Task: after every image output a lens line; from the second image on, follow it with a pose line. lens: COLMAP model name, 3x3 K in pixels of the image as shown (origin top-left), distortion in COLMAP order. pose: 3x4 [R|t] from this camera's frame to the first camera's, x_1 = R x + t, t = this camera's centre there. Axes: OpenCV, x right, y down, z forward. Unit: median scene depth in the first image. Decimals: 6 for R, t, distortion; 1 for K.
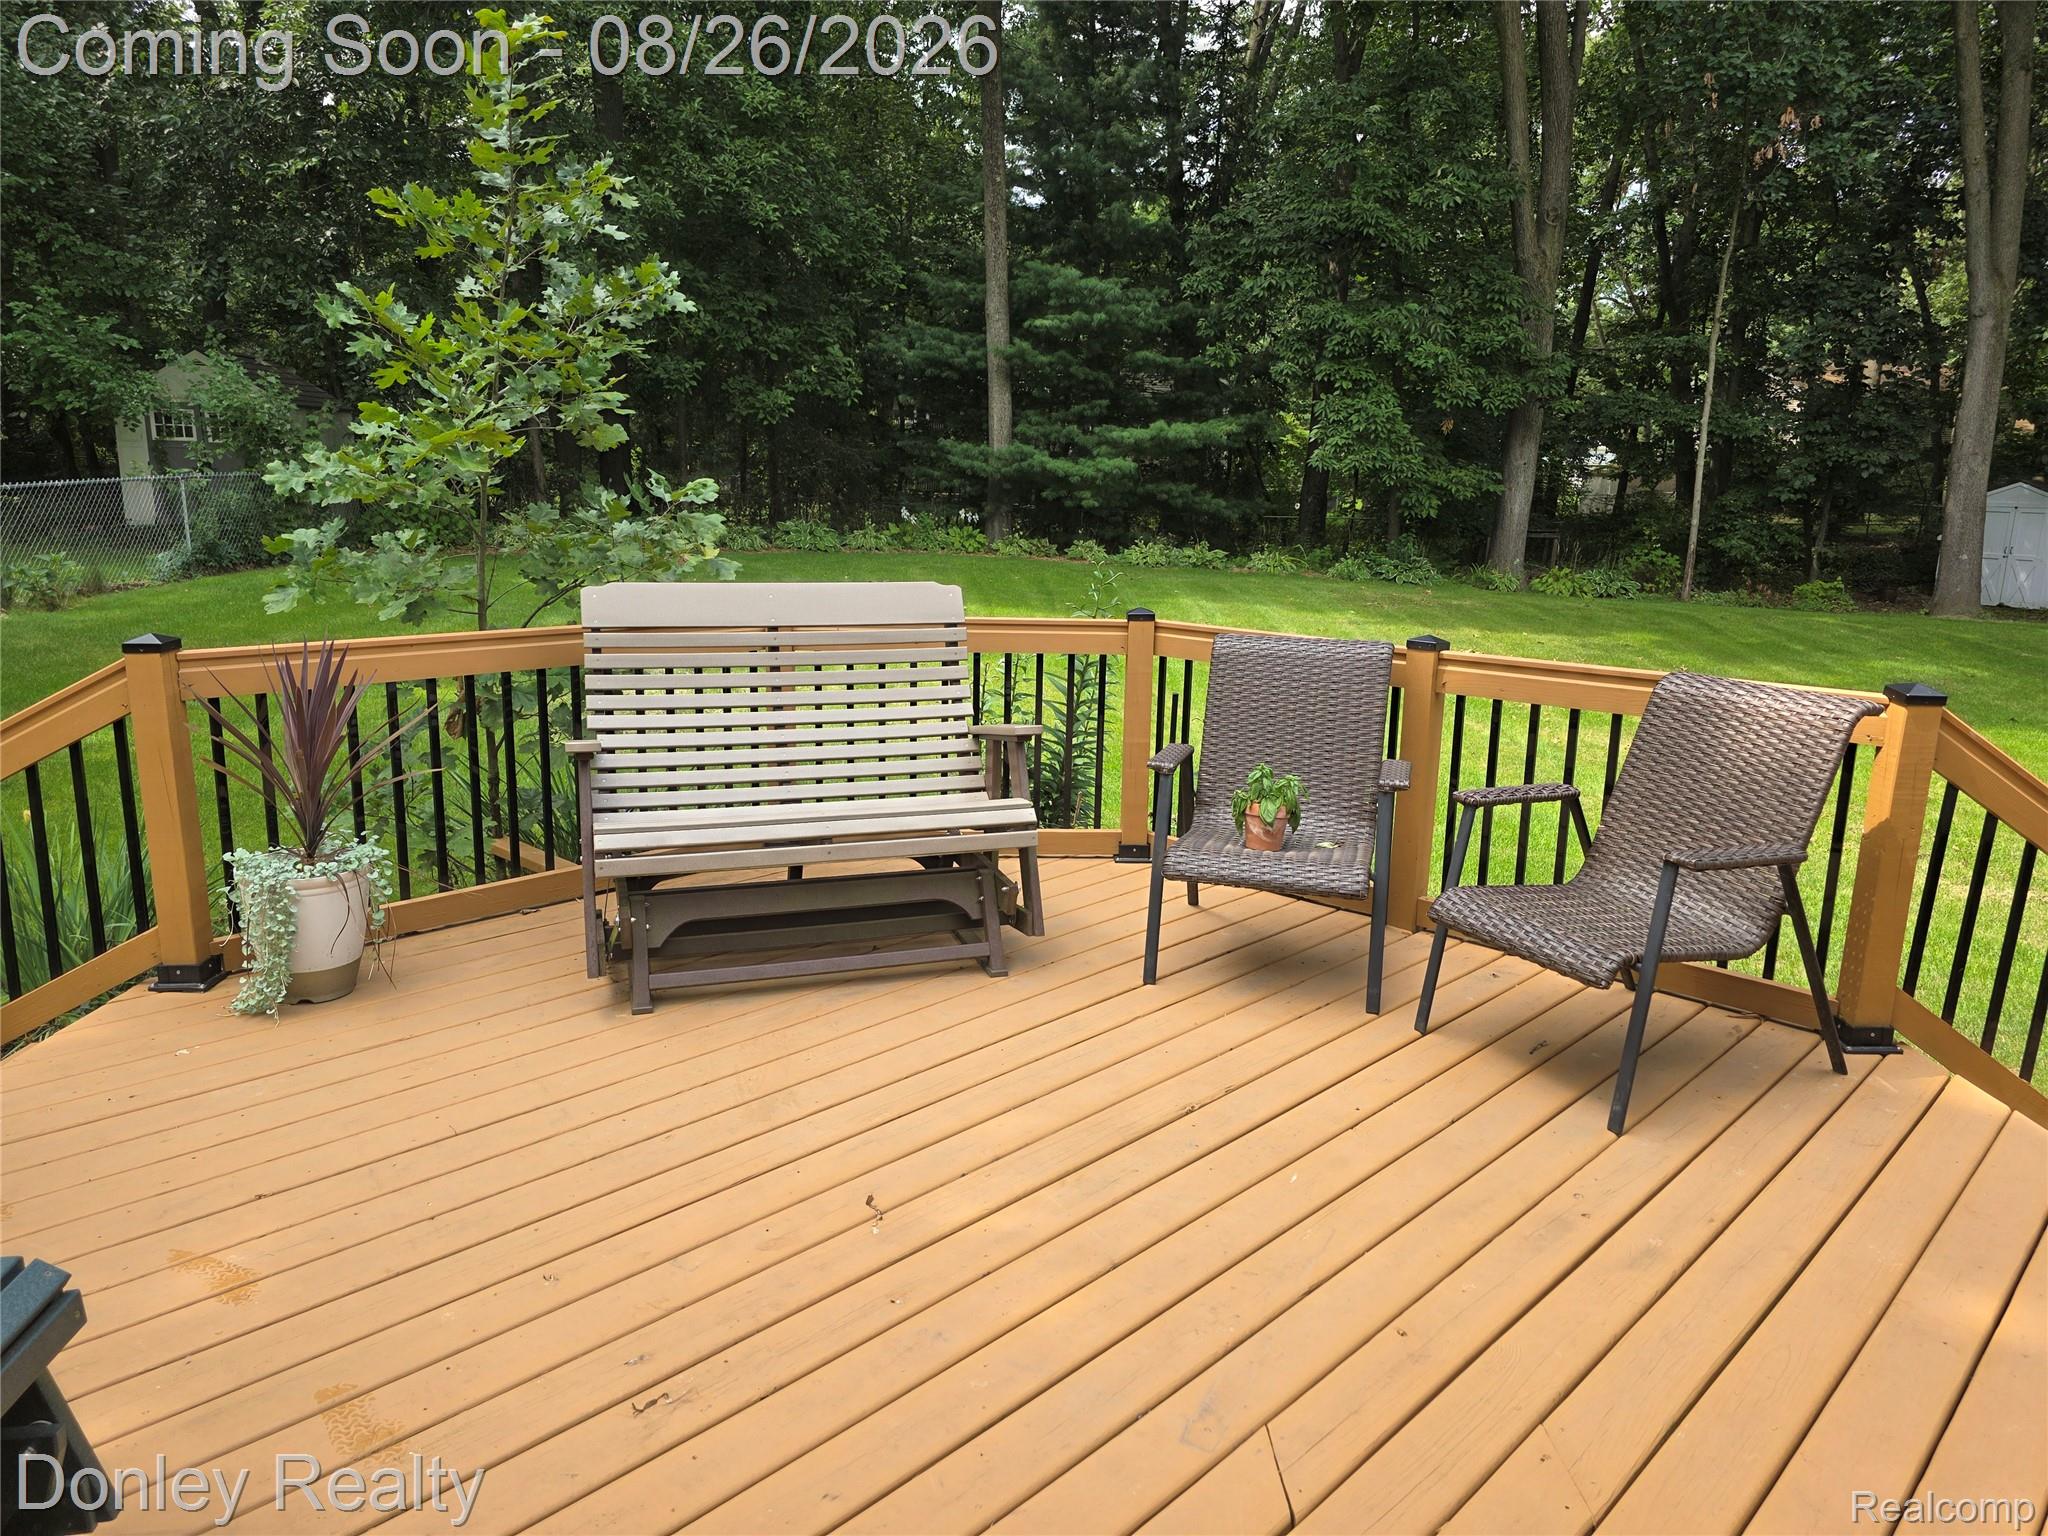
lens RADIAL K [[1384.7, 0, 1024.0], [0, 1384.7, 768.0], [0, 0, 1]] dist [0.077713, -0.090091]
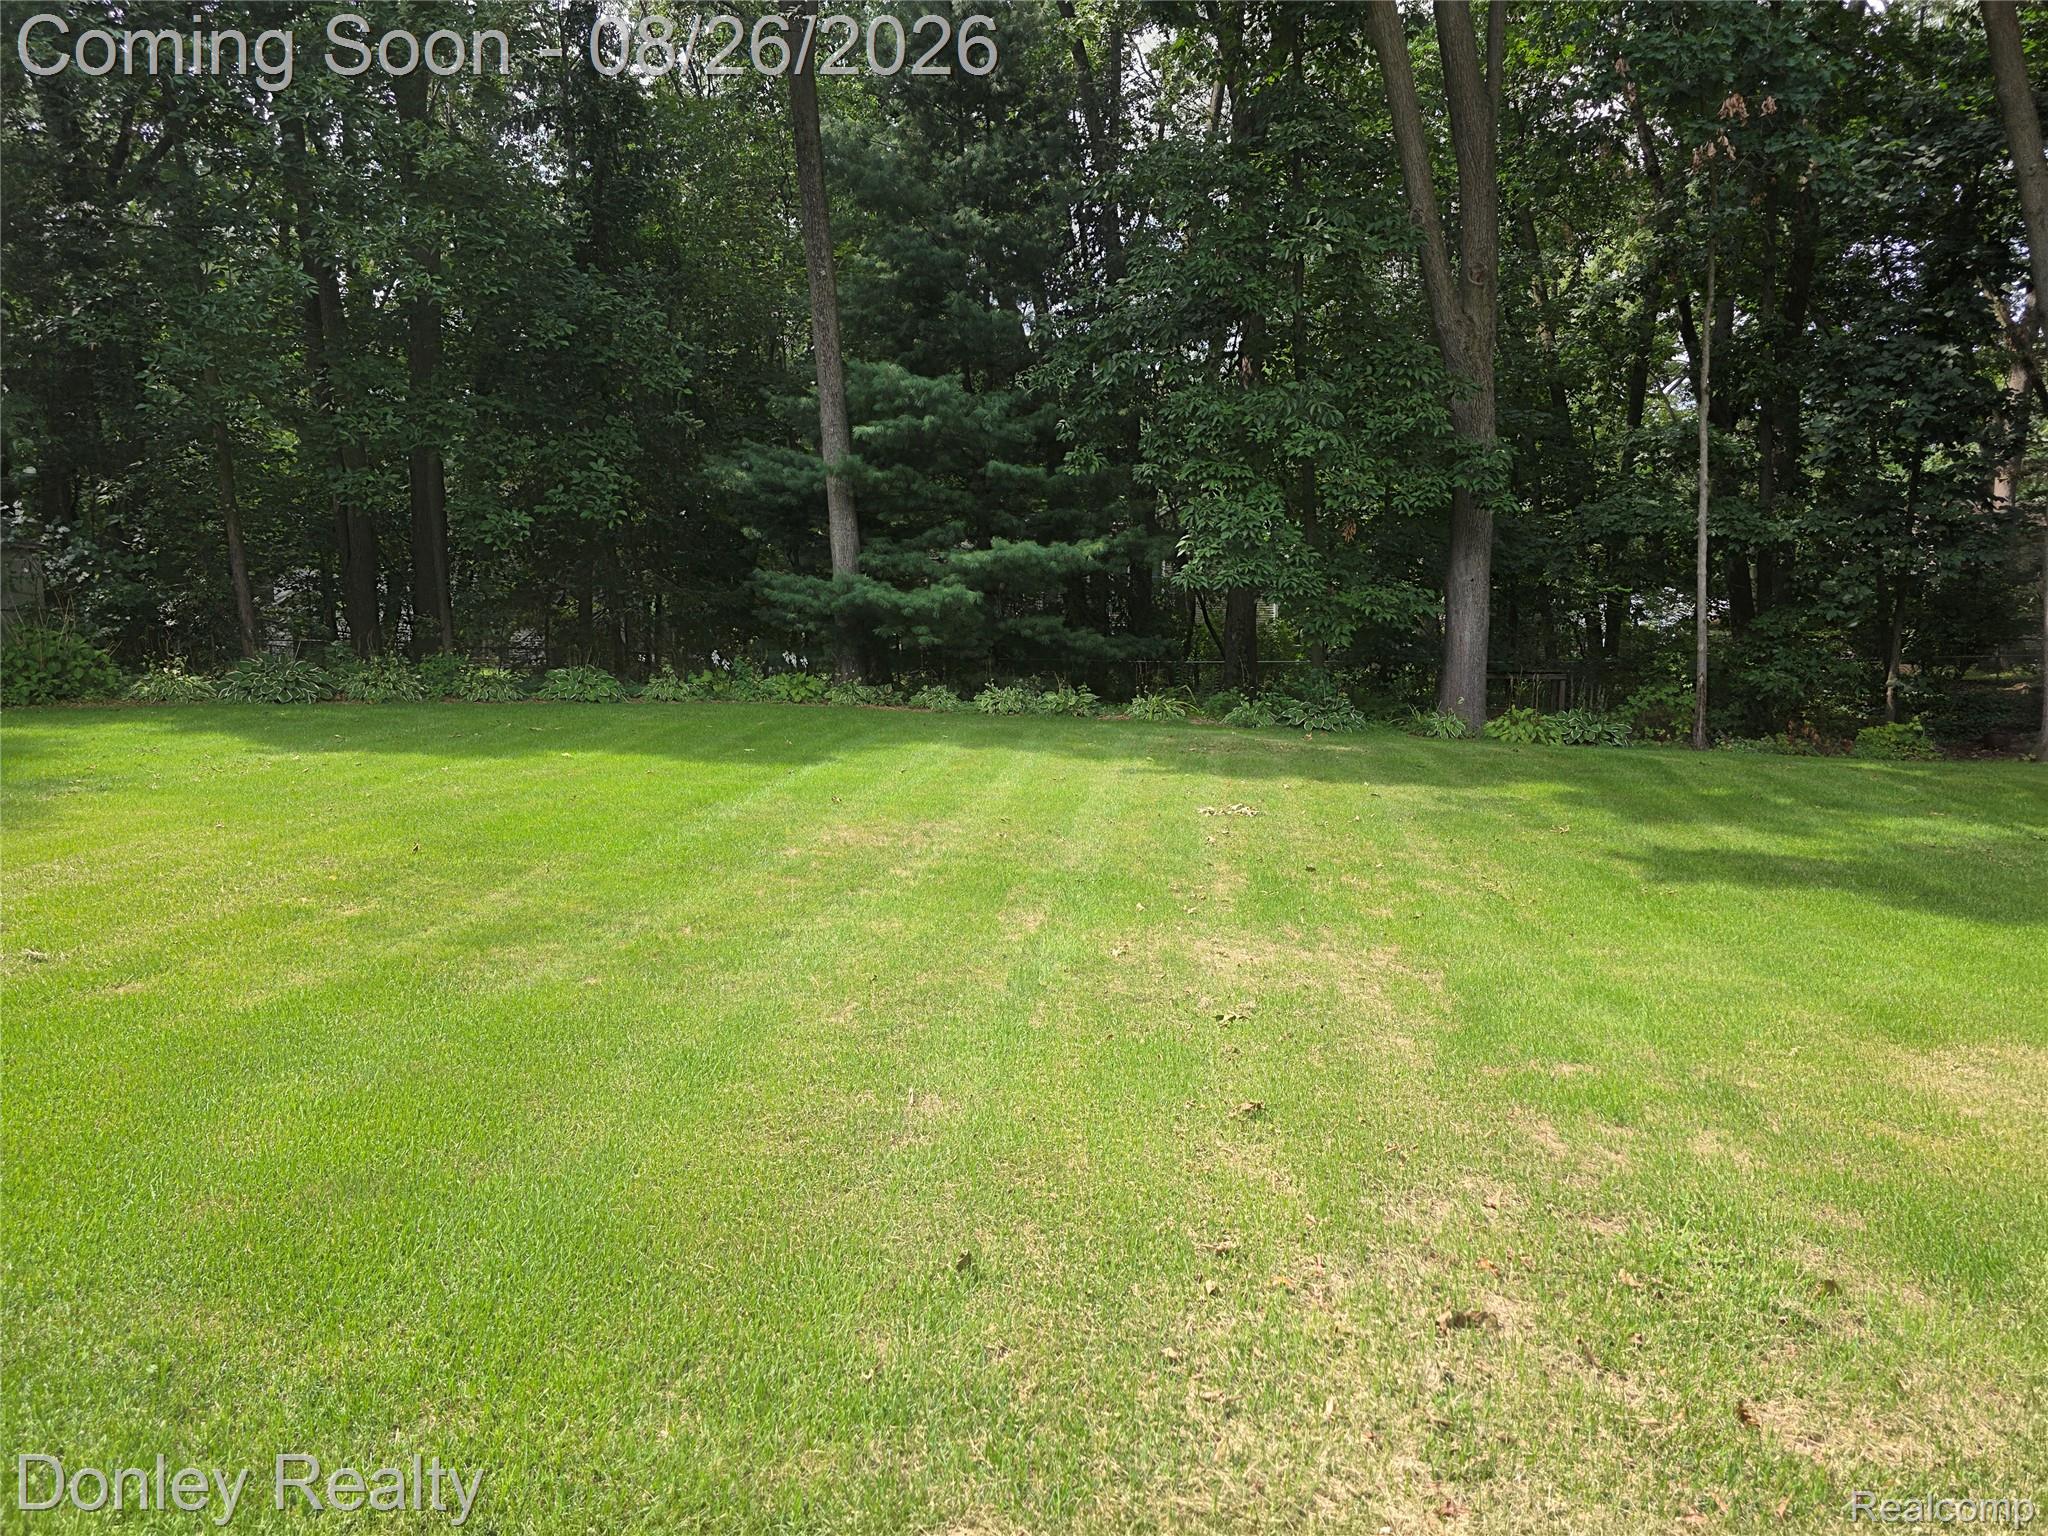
lens RADIAL K [[1384.7, 0, 1024.0], [0, 1384.7, 768.0], [0, 0, 1]] dist [0.077713, -0.090091]
pose [[0.994114, -0.014916, -0.107310, 0.191754], [0.000873, 0.991547, -0.129744, -0.009806], [0.108338, 0.128887, 0.985724, 0.210456]]
